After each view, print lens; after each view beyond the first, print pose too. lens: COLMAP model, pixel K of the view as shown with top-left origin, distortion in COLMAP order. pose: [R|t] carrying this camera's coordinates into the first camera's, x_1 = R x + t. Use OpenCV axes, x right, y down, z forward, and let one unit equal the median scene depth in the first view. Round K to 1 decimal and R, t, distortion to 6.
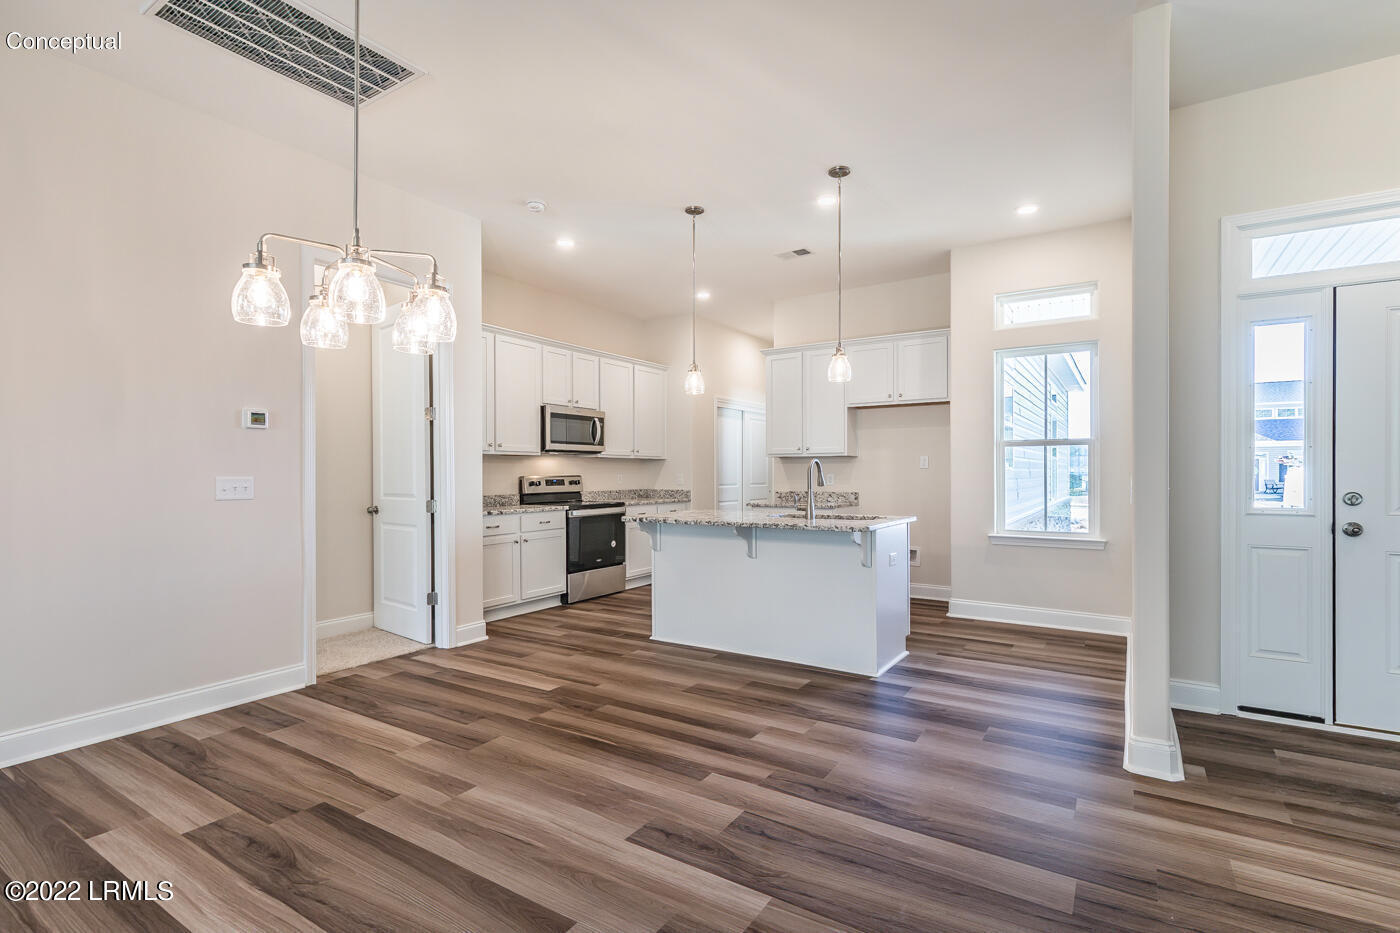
lens RADIAL K [[639.7, 0, 712.4], [0, 639.7, 477.0], [0, 0, 1]] dist [0.004842, -0.001988]
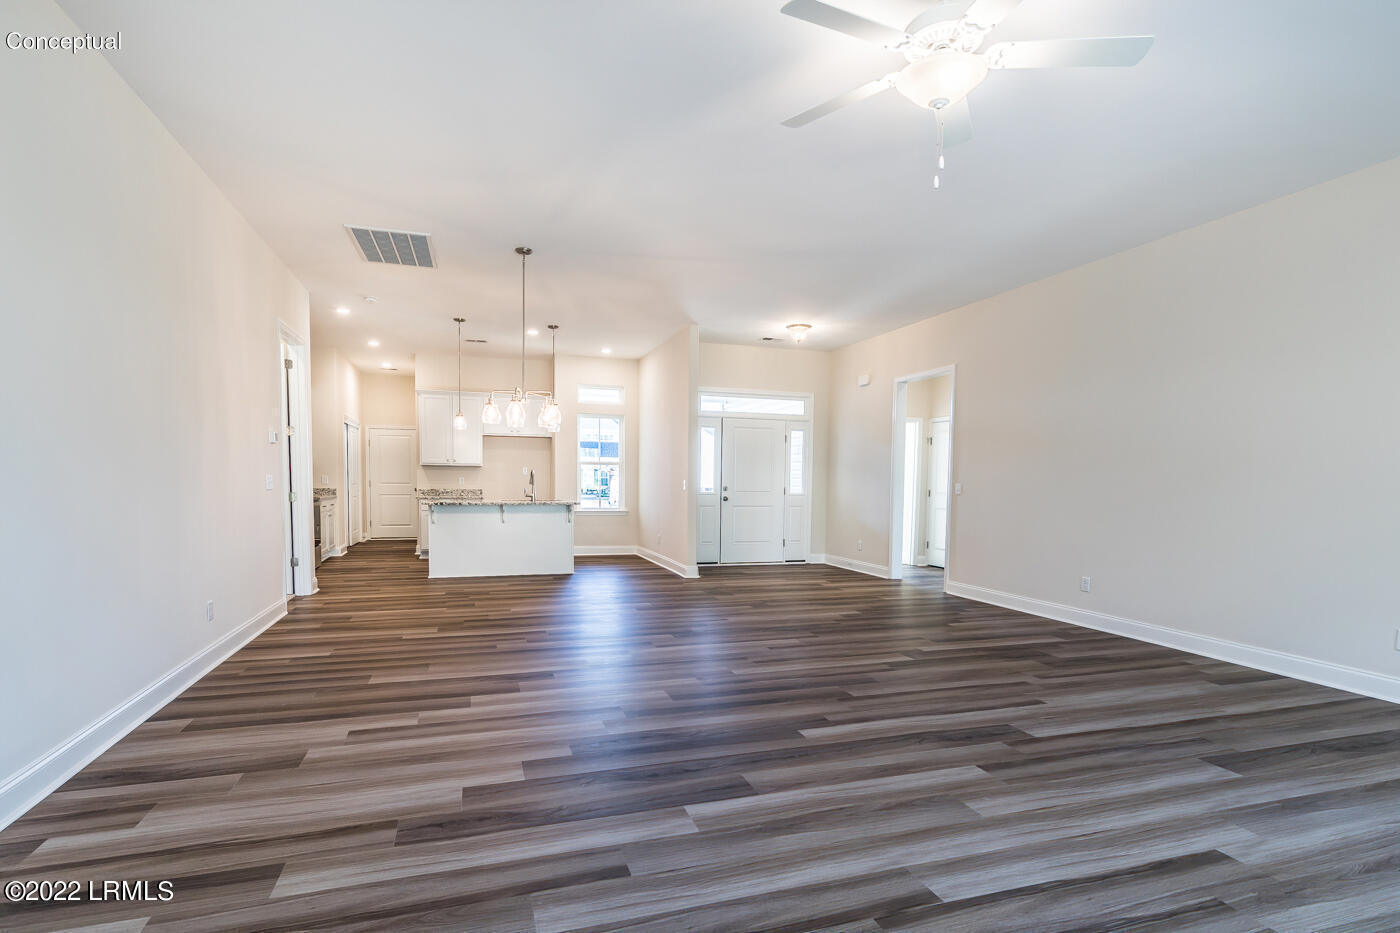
lens RADIAL K [[649.0, 0, 692.9], [0, 649.0, 473.9], [0, 0, 1]] dist [0.003580, -0.000755]
pose [[0.633803, 0.022356, 0.773172, -1.010661], [-0.010734, 0.999740, -0.020109, 0.017003], [-0.773420, 0.004446, 0.633878, -0.570290]]
